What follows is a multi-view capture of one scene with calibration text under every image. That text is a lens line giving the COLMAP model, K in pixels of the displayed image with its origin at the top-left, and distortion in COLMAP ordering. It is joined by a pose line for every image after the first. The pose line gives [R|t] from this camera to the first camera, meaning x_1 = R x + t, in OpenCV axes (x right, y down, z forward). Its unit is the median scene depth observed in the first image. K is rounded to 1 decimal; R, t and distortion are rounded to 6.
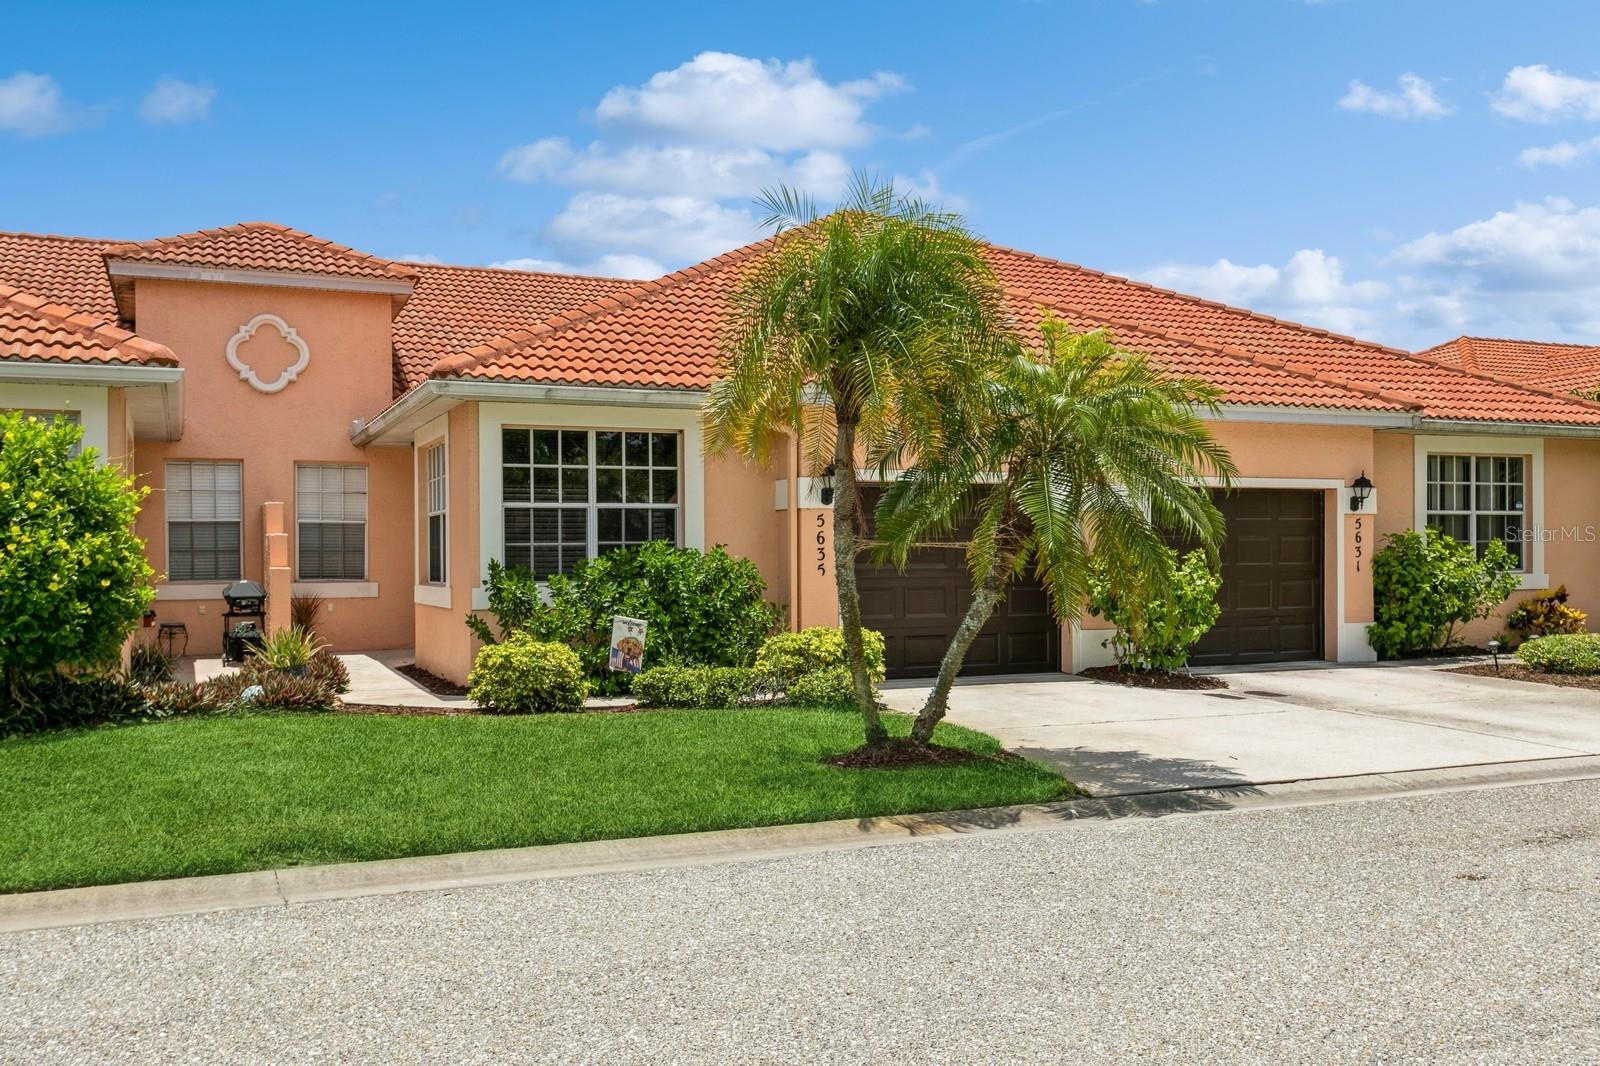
lens RADIAL K [[1468.0, 0, 803.9], [0, 1468.0, 579.2], [0, 0, 1]] dist [0.005719, 0.002274]
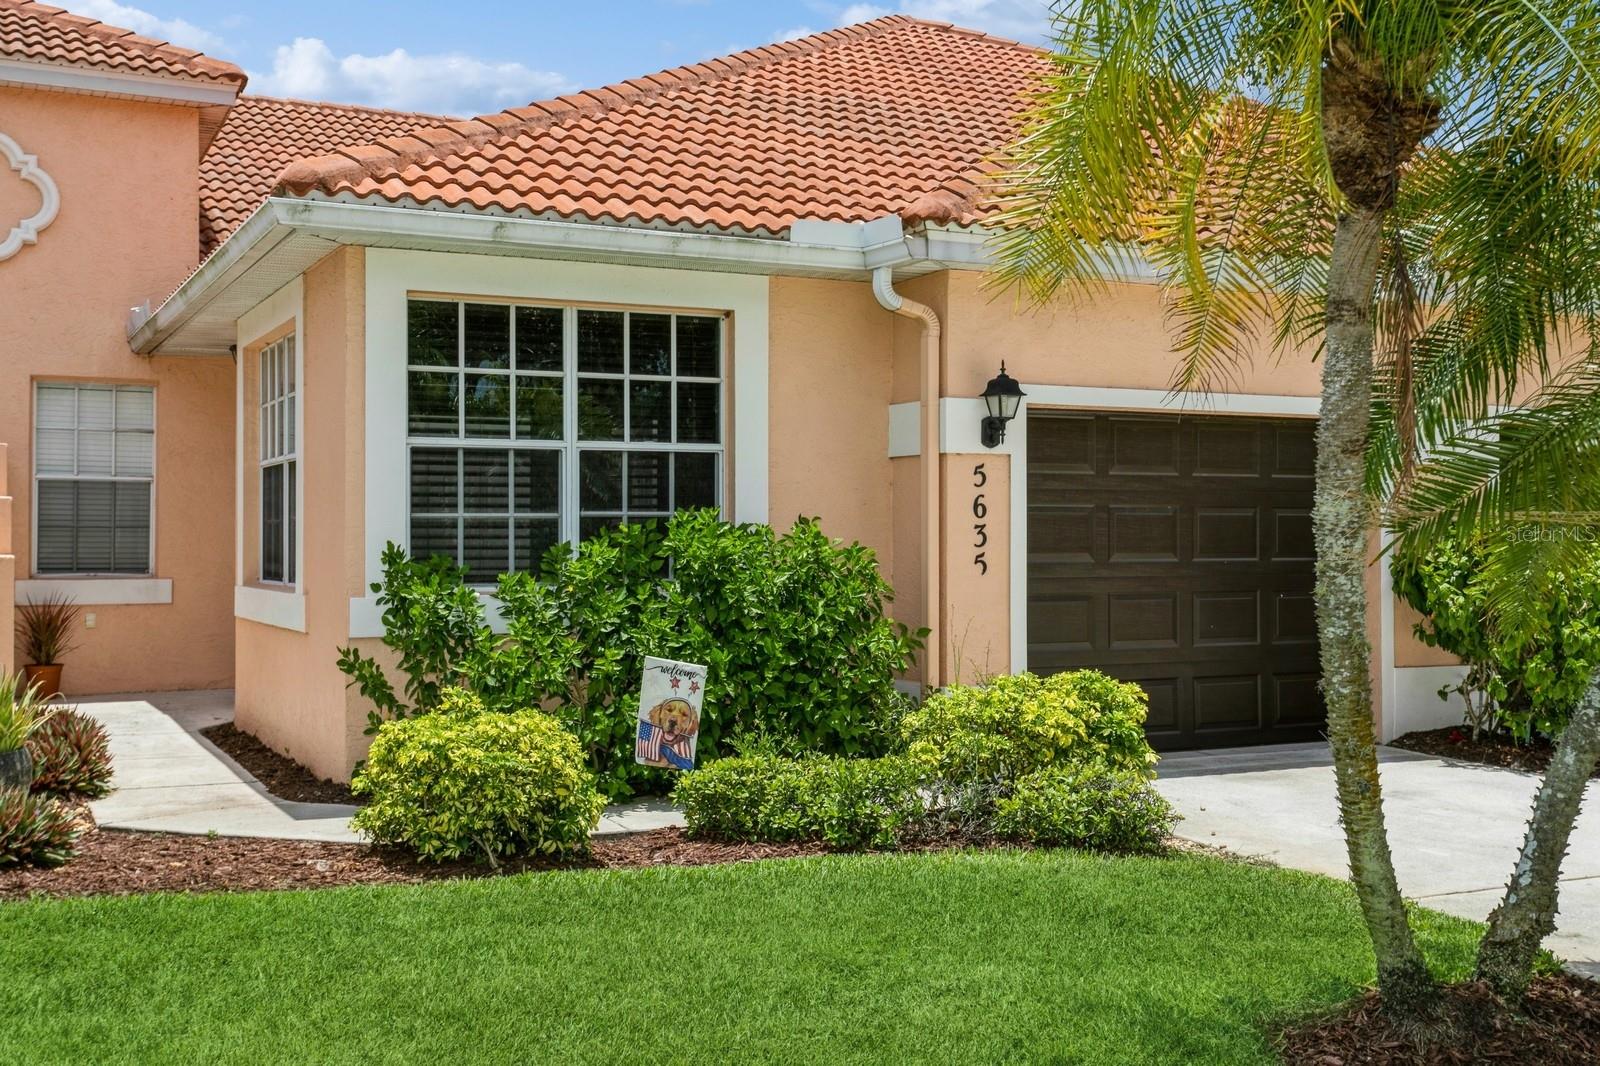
lens RADIAL K [[1779.4, 0, 800.0], [0, 1779.4, 533.0], [0, 0, 1]] dist [0.009574, -0.004735]
pose [[0.998514, 0.004520, 0.054316, -0.096926], [-0.003540, 0.999830, -0.018121, -0.005947], [-0.054389, 0.017902, 0.998359, 0.342935]]
